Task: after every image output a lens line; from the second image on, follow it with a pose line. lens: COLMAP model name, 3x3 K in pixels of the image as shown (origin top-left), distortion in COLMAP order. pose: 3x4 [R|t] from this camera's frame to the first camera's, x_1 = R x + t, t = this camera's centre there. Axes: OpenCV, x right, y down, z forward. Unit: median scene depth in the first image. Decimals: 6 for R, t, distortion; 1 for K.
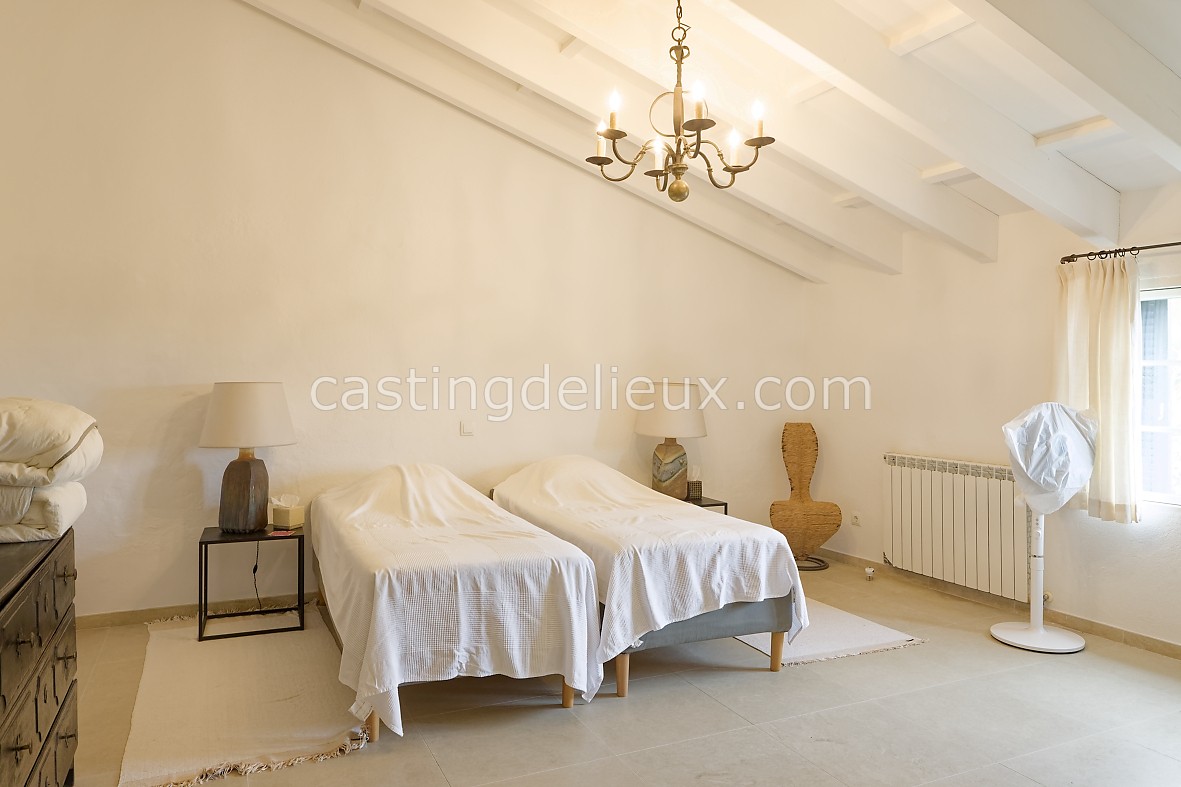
lens RADIAL K [[793.1, 0, 589.9], [0, 793.1, 376.1], [0, 0, 1]] dist [0.000693, -0.004251]
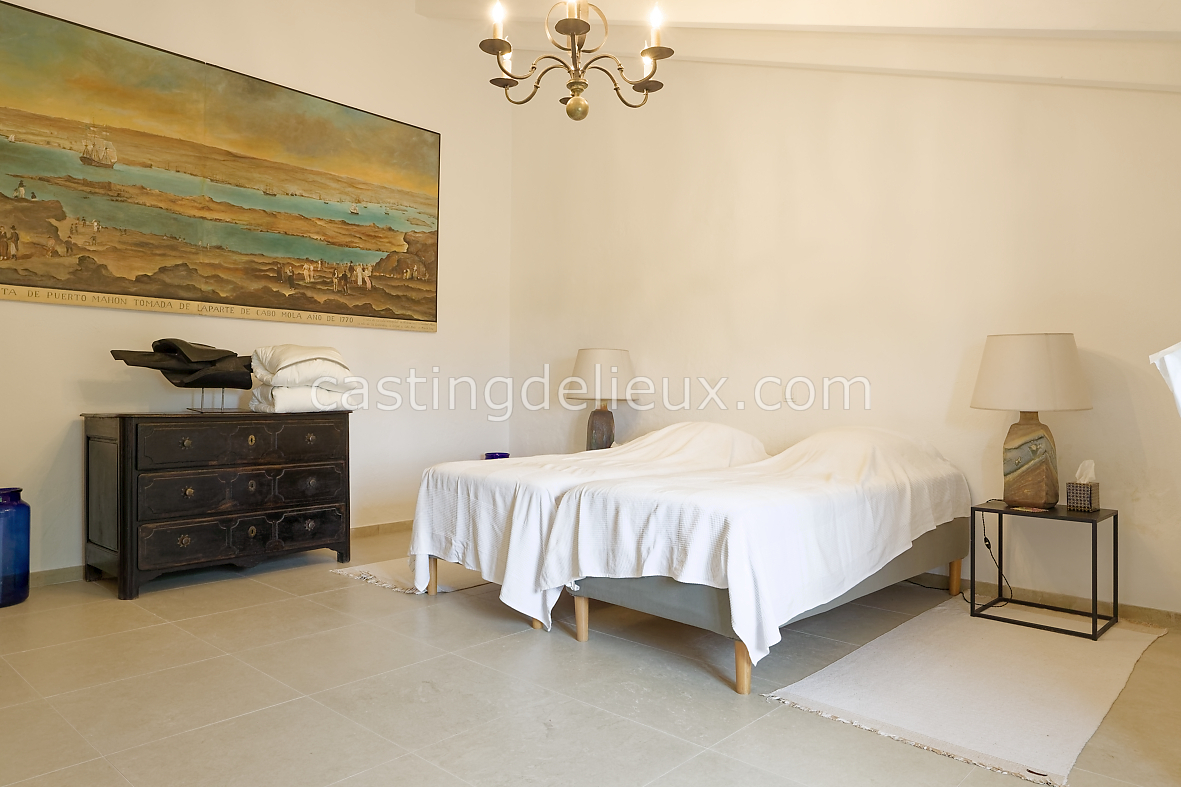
lens RADIAL K [[793.1, 0, 589.9], [0, 793.1, 376.1], [0, 0, 1]] dist [0.000693, -0.004251]
pose [[0.390639, -0.013710, -0.920442, 0.960793], [-0.004520, 0.999848, -0.016811, 0.097082], [0.920533, 0.010727, 0.390518, 0.637715]]
